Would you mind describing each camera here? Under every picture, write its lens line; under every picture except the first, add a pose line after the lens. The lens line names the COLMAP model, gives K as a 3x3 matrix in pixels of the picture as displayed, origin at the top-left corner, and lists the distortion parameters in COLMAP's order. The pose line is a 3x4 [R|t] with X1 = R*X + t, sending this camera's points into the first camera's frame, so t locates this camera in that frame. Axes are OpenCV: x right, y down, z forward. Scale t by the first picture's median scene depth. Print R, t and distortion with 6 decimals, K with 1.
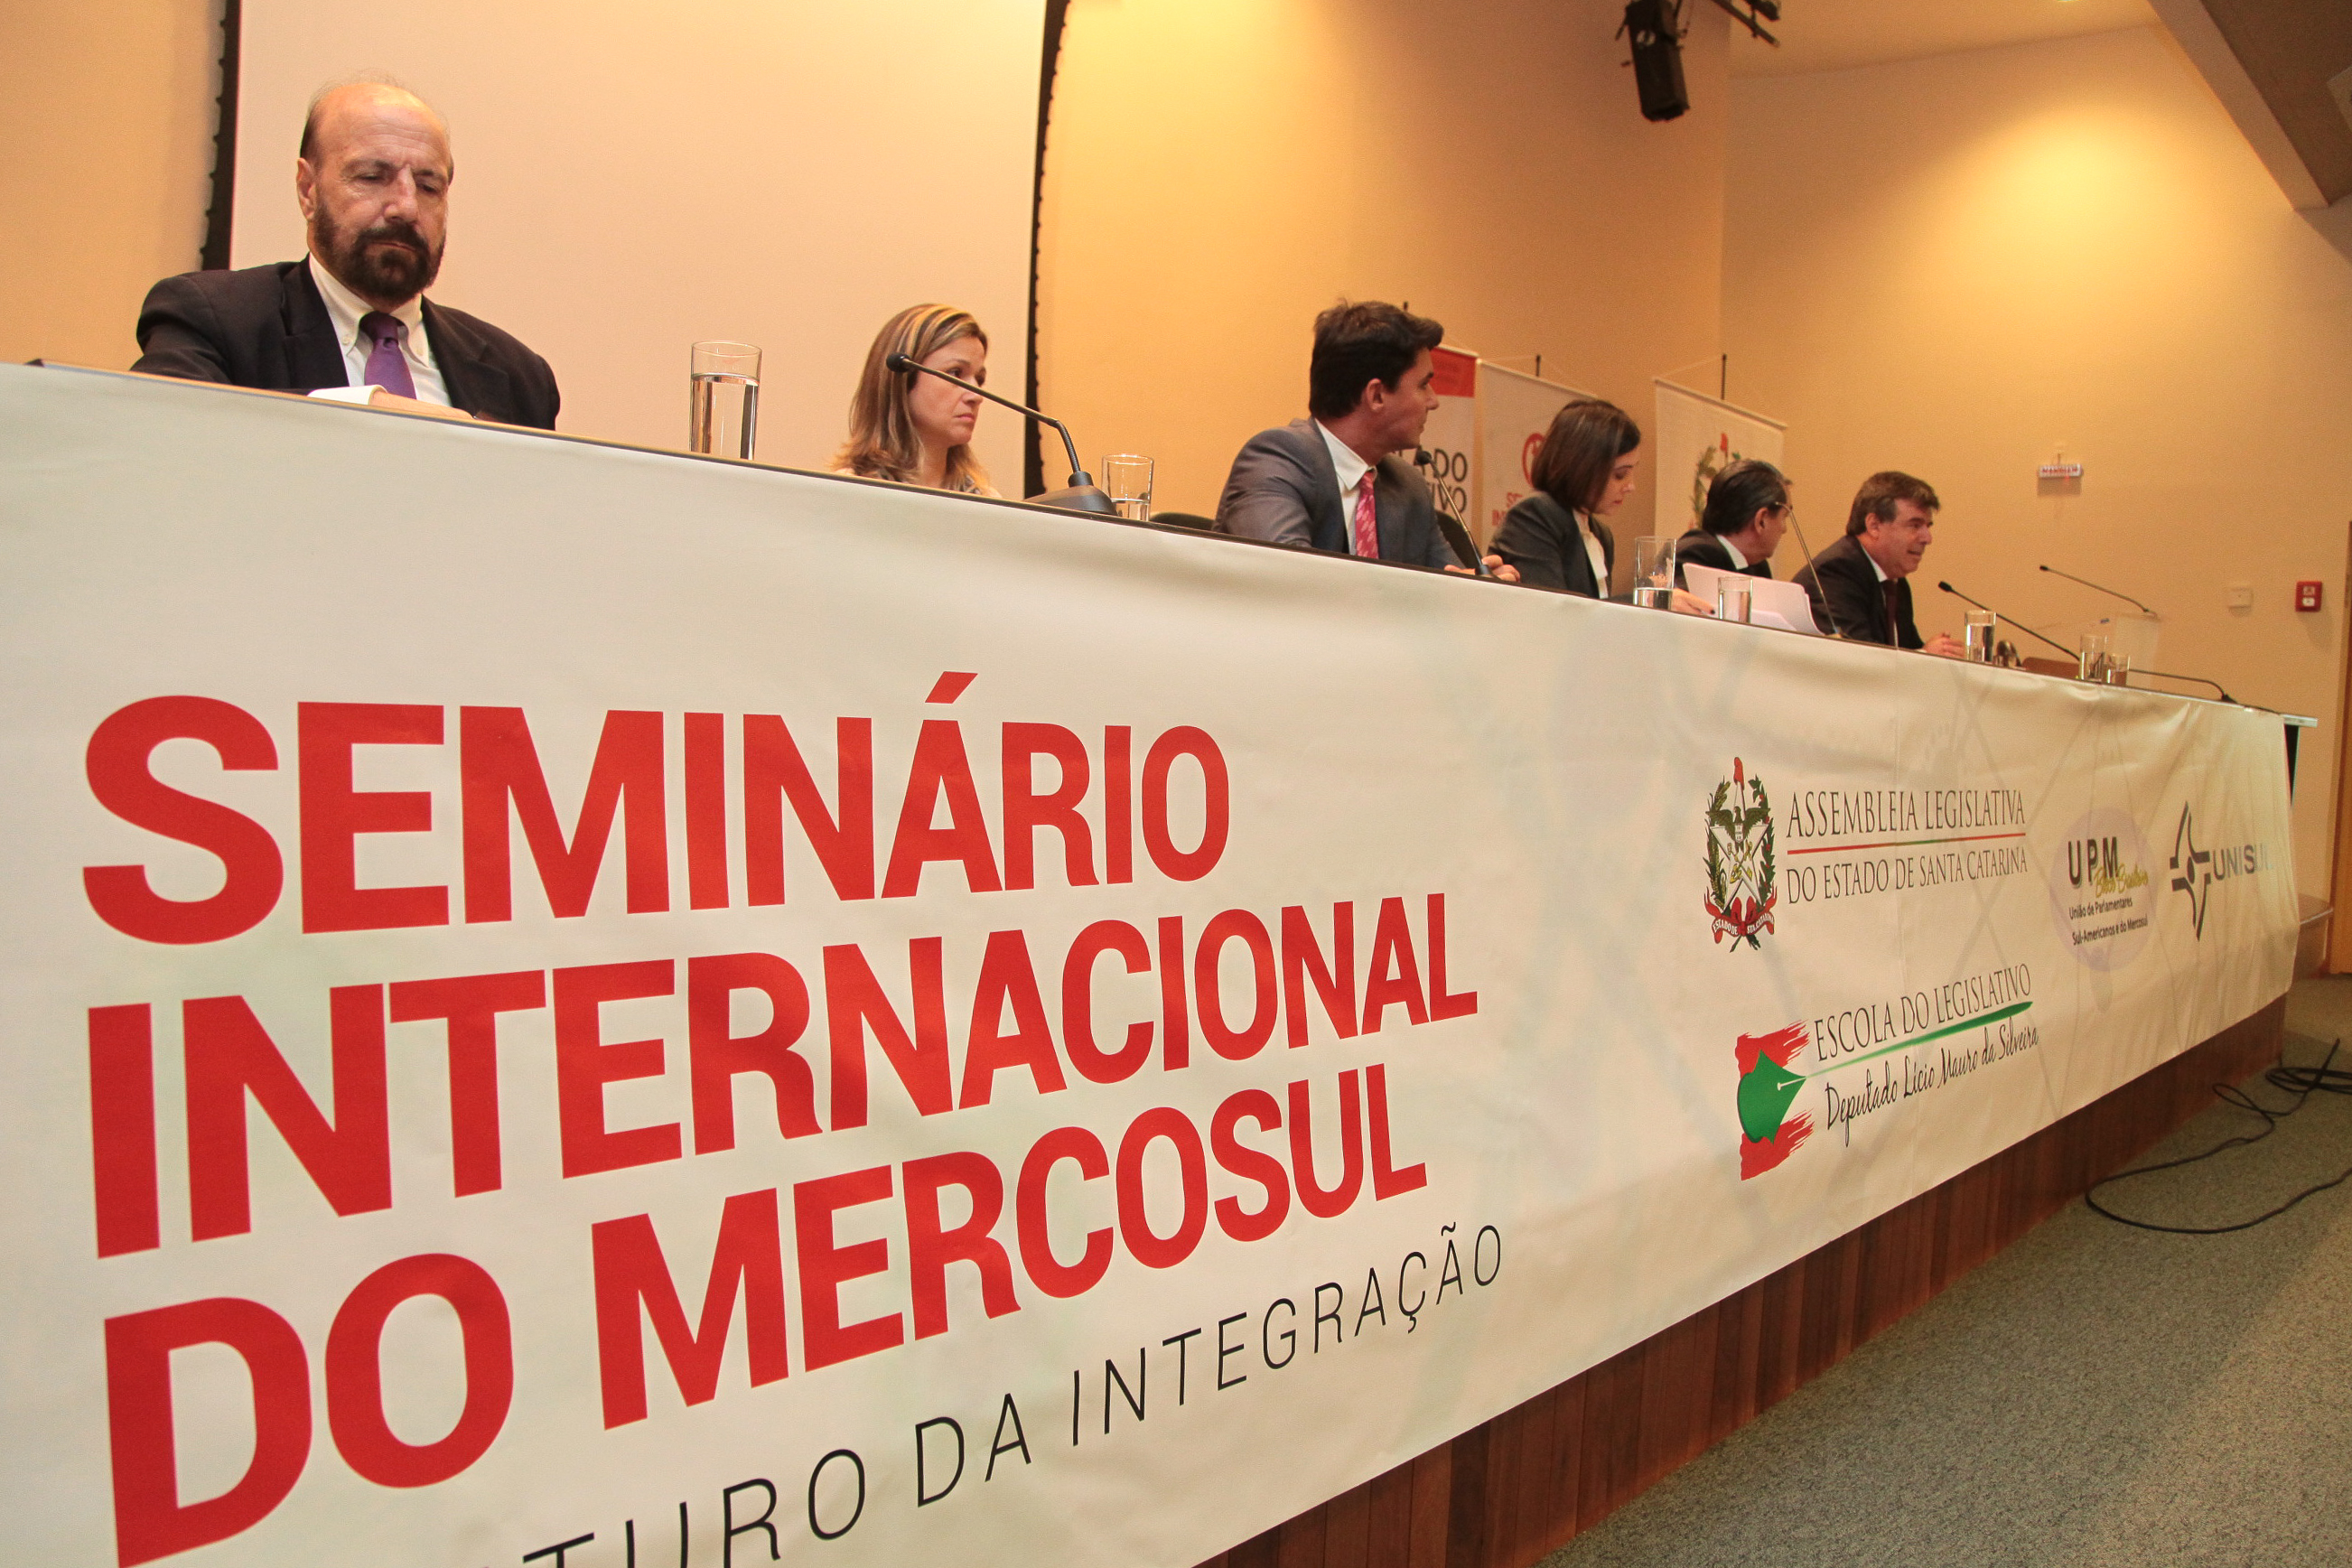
lens RADIAL K [[1724.0, 0, 1167.2], [0, 1724.0, 828.9], [0, 0, 1]] dist [-0.088527, 0.014294]
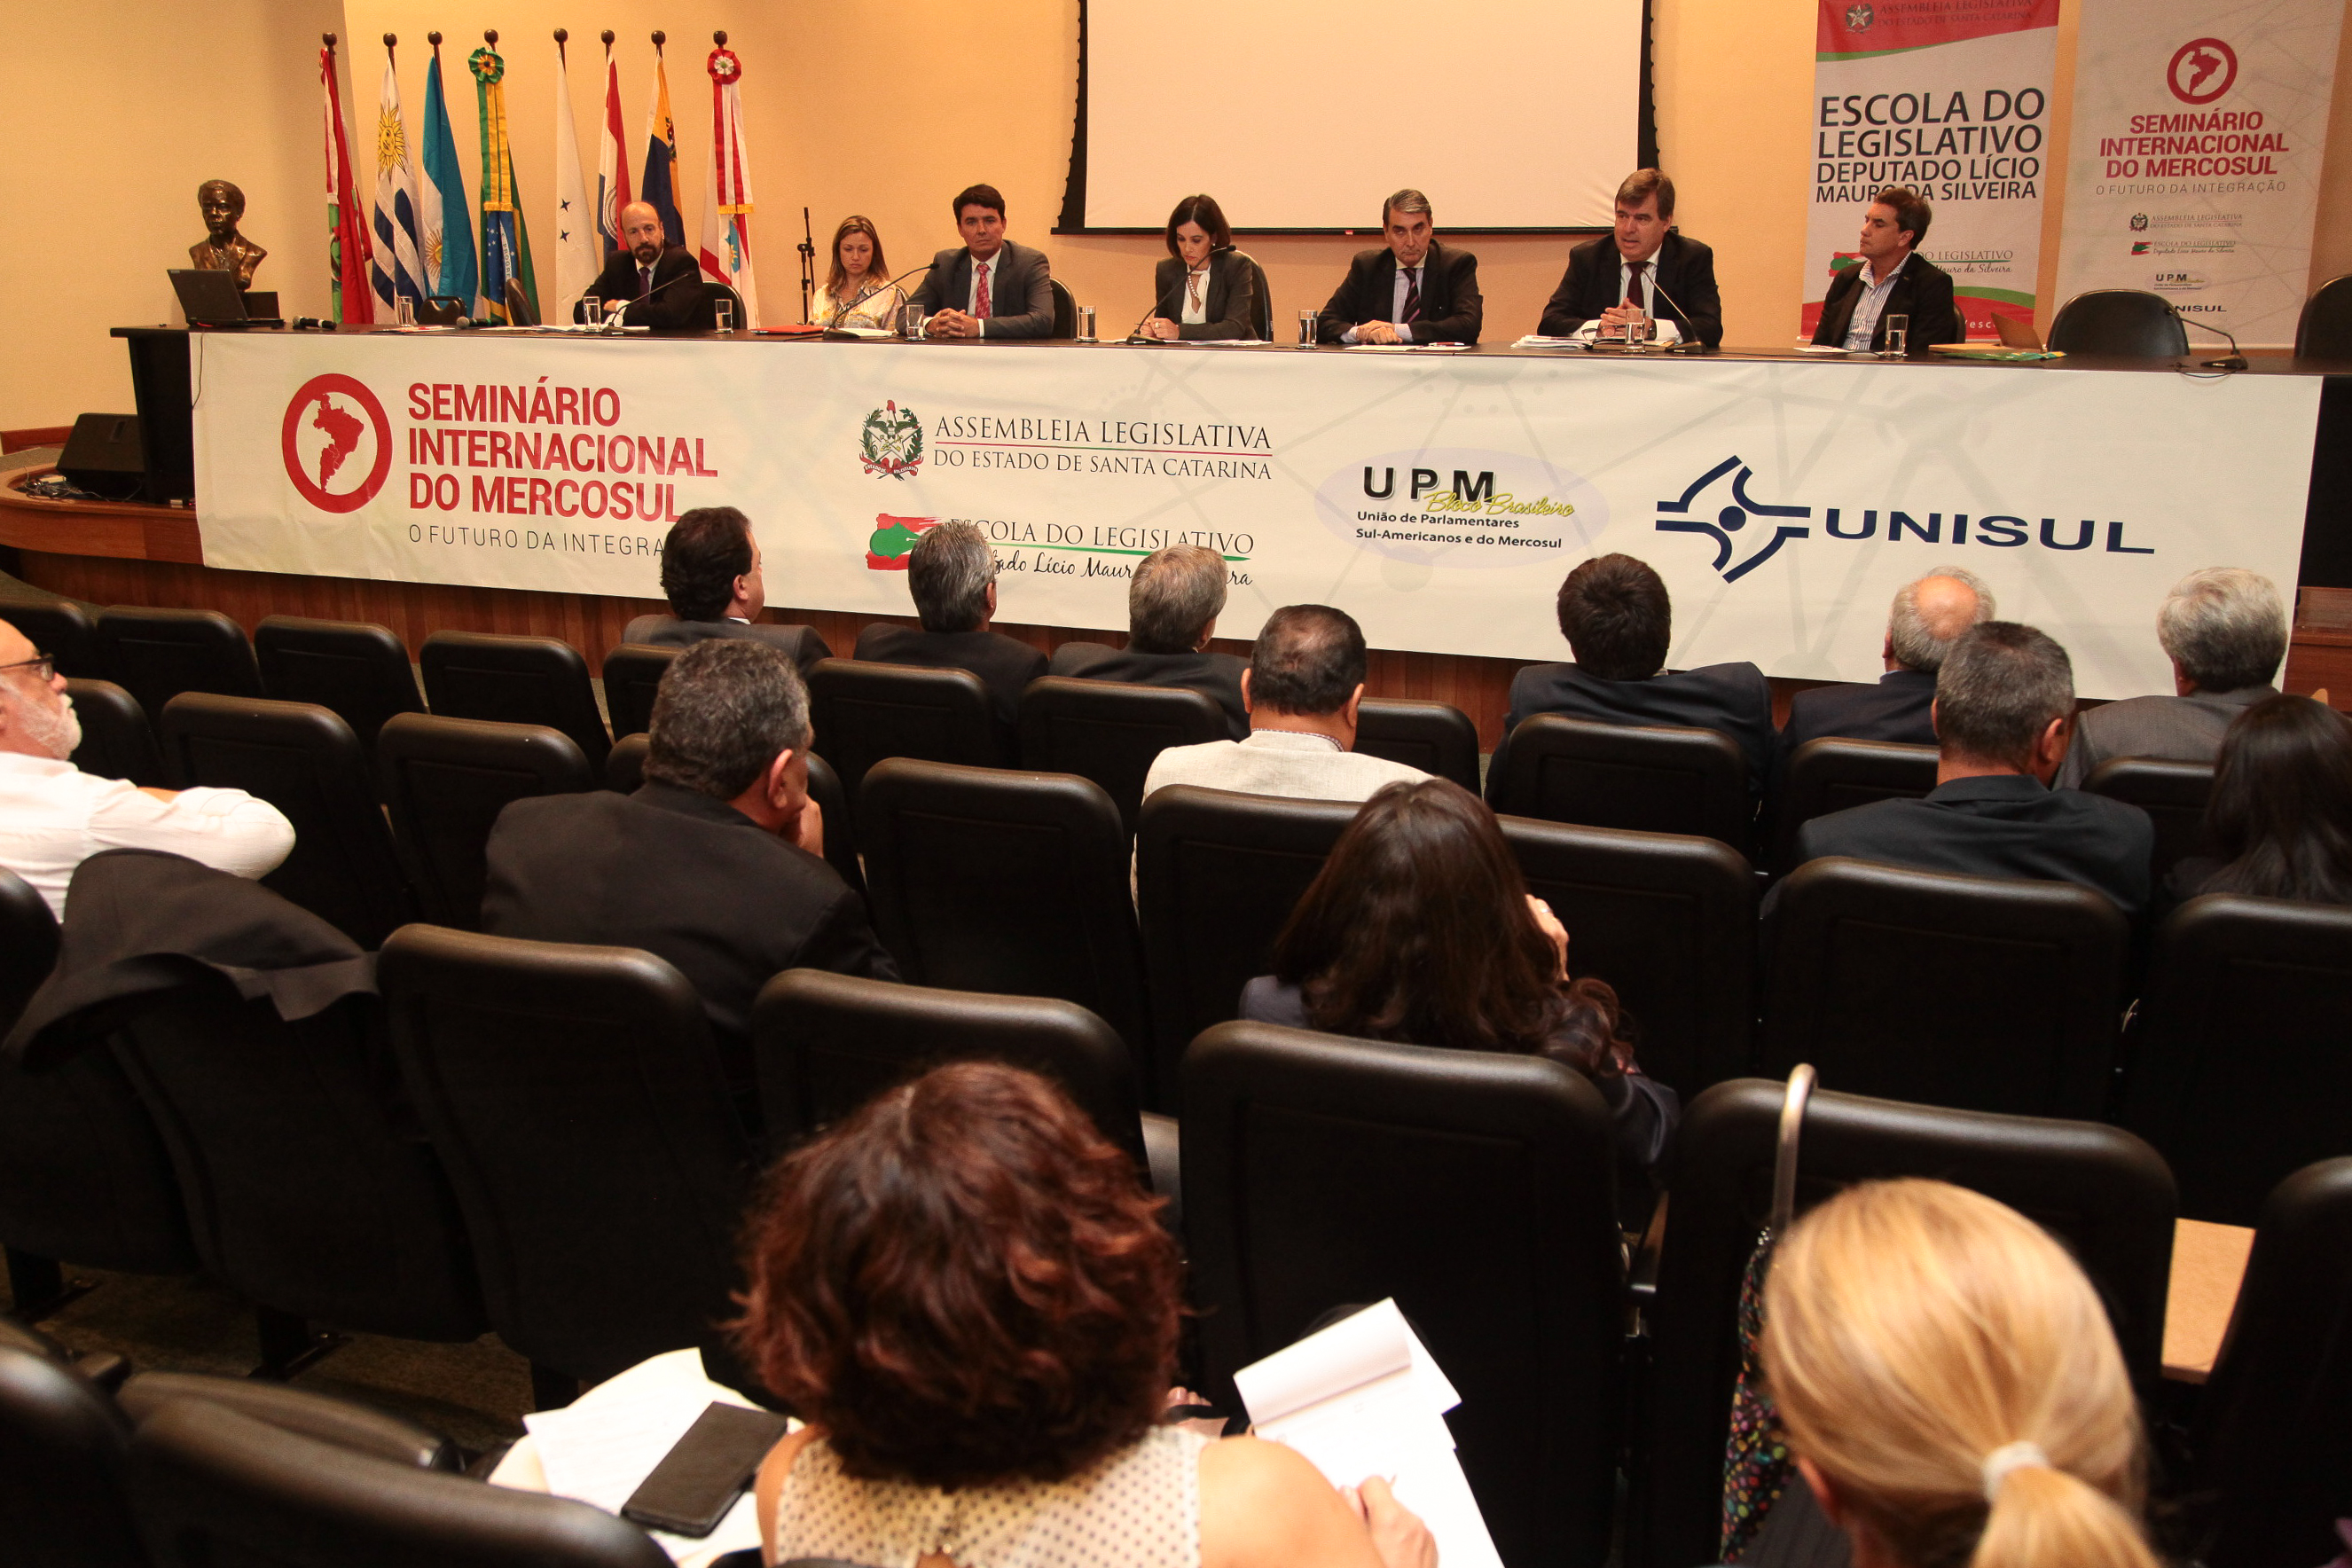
lens RADIAL K [[2034.2, 0, 1173.0], [0, 2034.2, 802.0], [0, 0, 1]] dist [-0.064524, 0.072733]
pose [[0.390061, 0.210843, -0.896324, 5.835650], [-0.046305, 0.976691, 0.209597, -0.193442], [0.919624, -0.040251, 0.390732, 0.386009]]
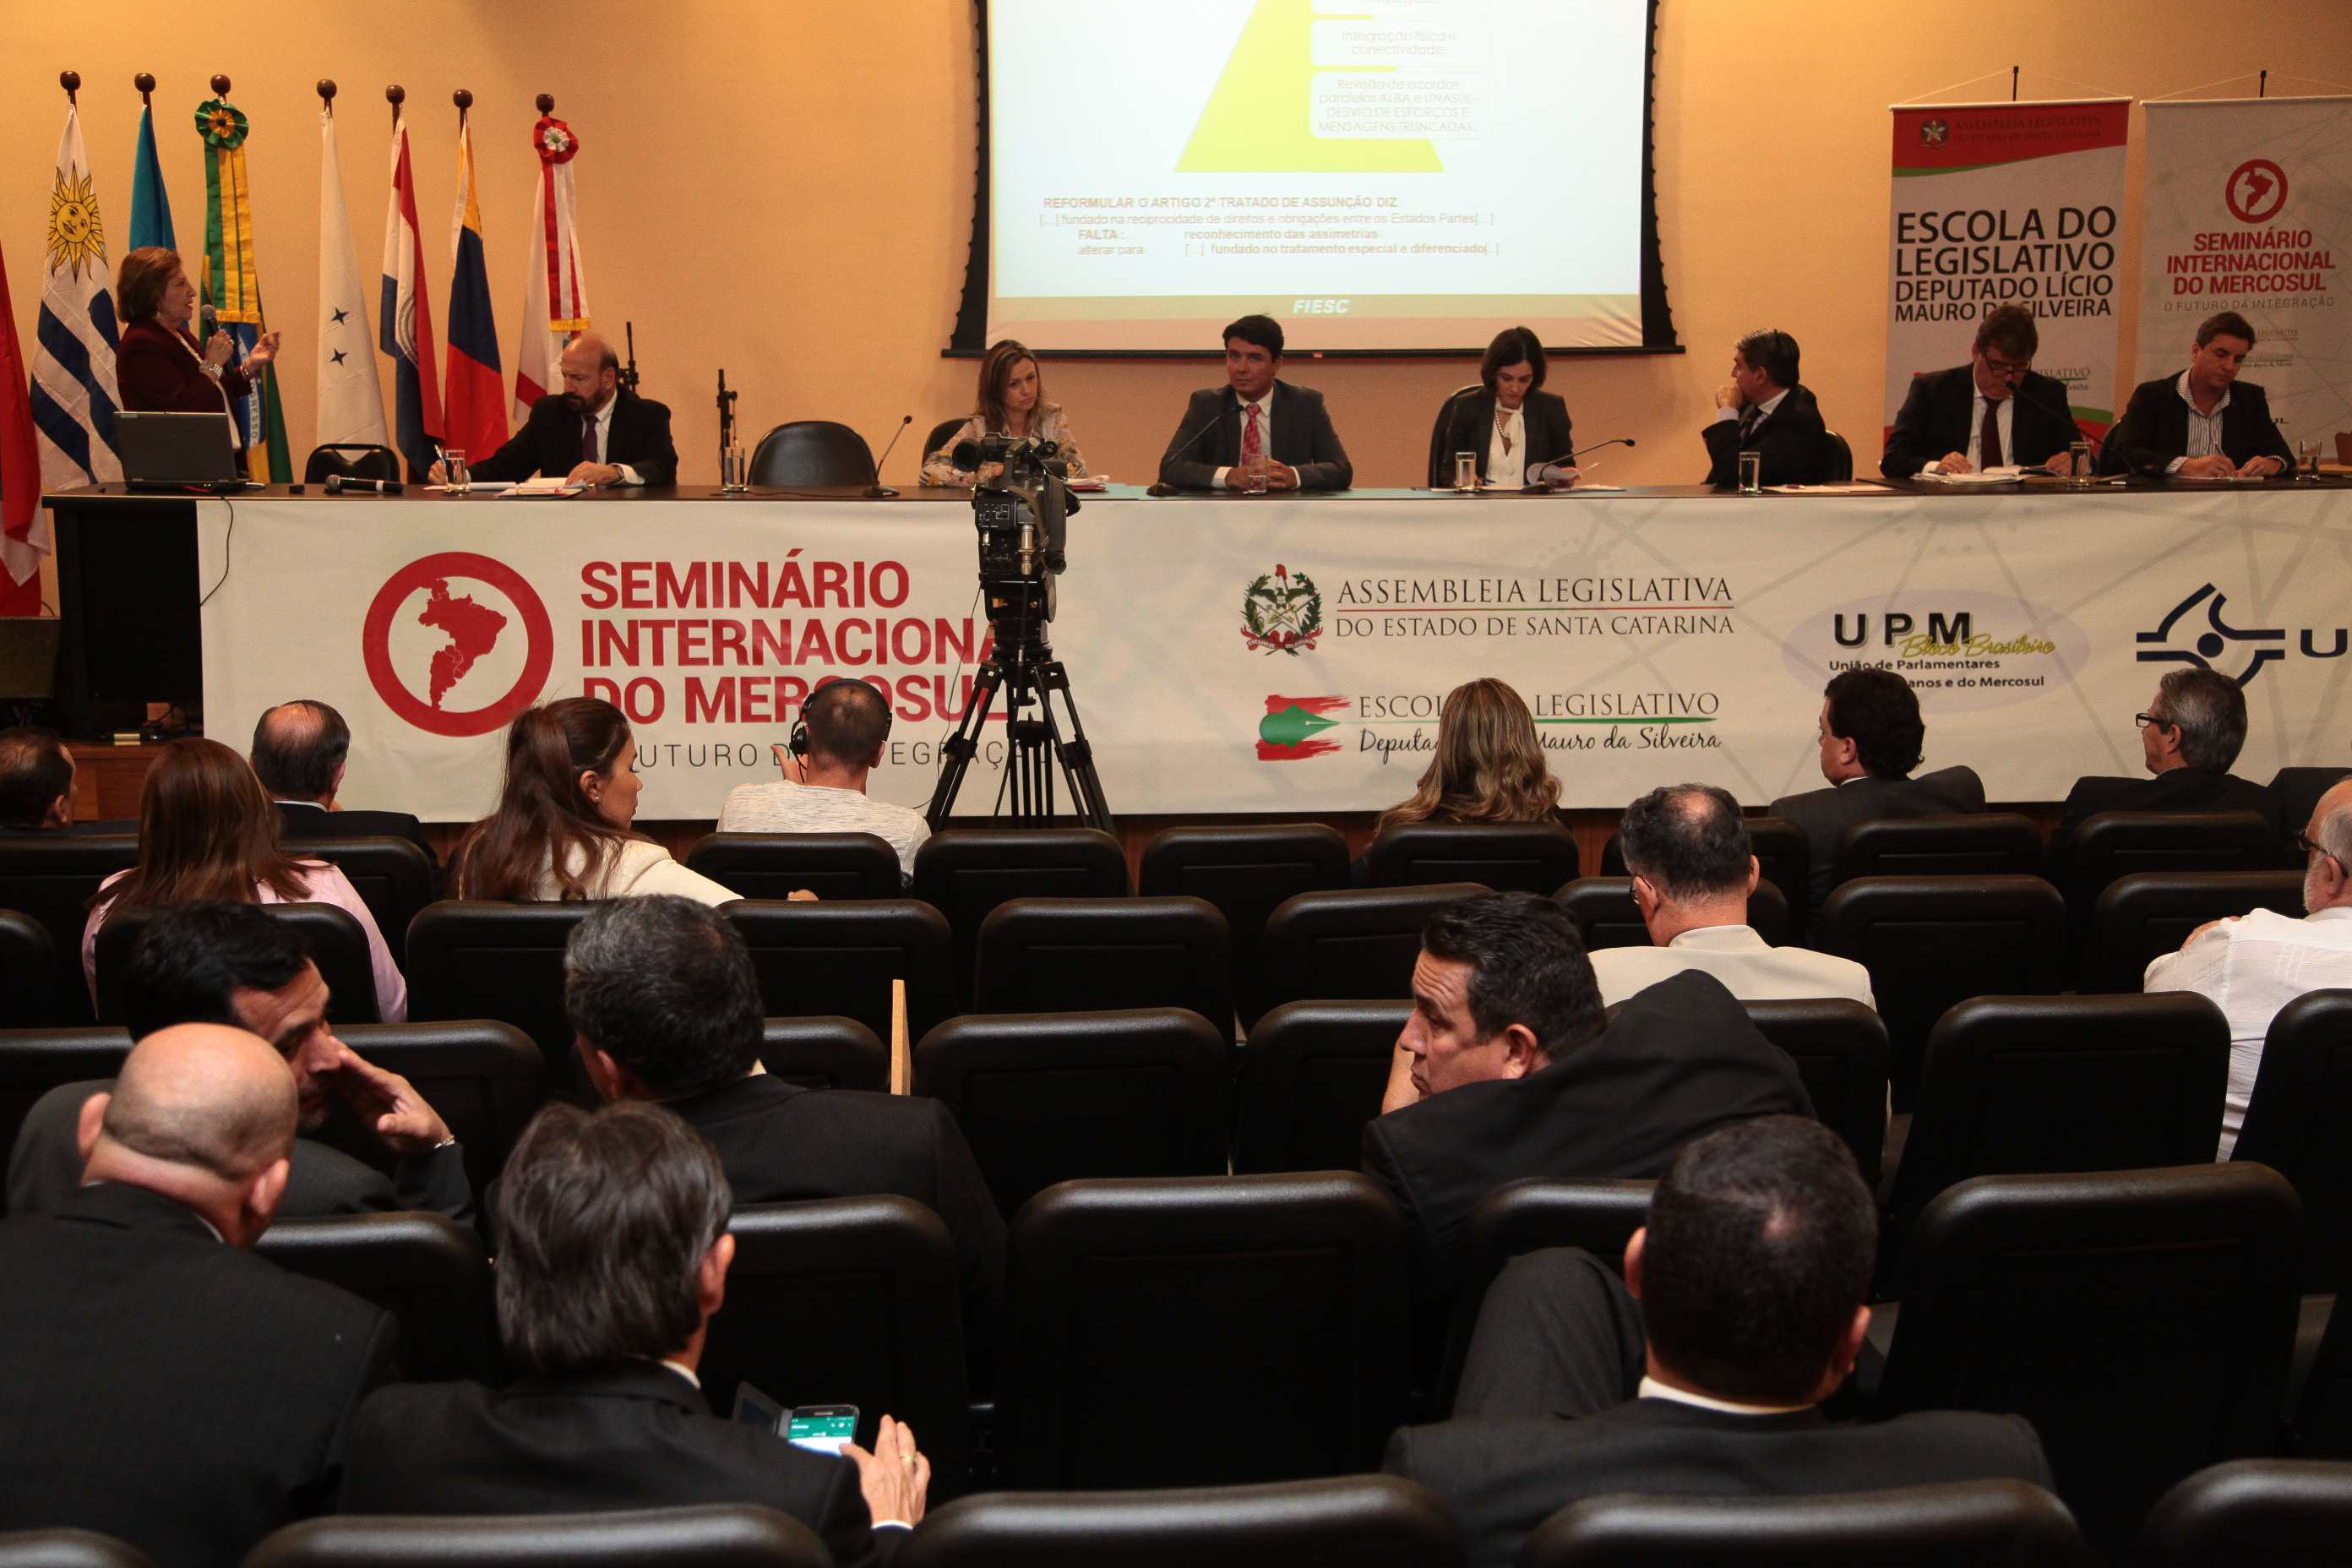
lens RADIAL K [[2770.3, 0, 1177.3], [0, 2770.3, 798.9], [0, 0, 1]] dist [0.097922, 0.000000]
pose [[0.740546, 0.077280, -0.667547, 4.645277], [-0.016802, 0.995184, 0.096570, -0.149116], [0.671795, -0.060298, 0.738279, -2.986875]]
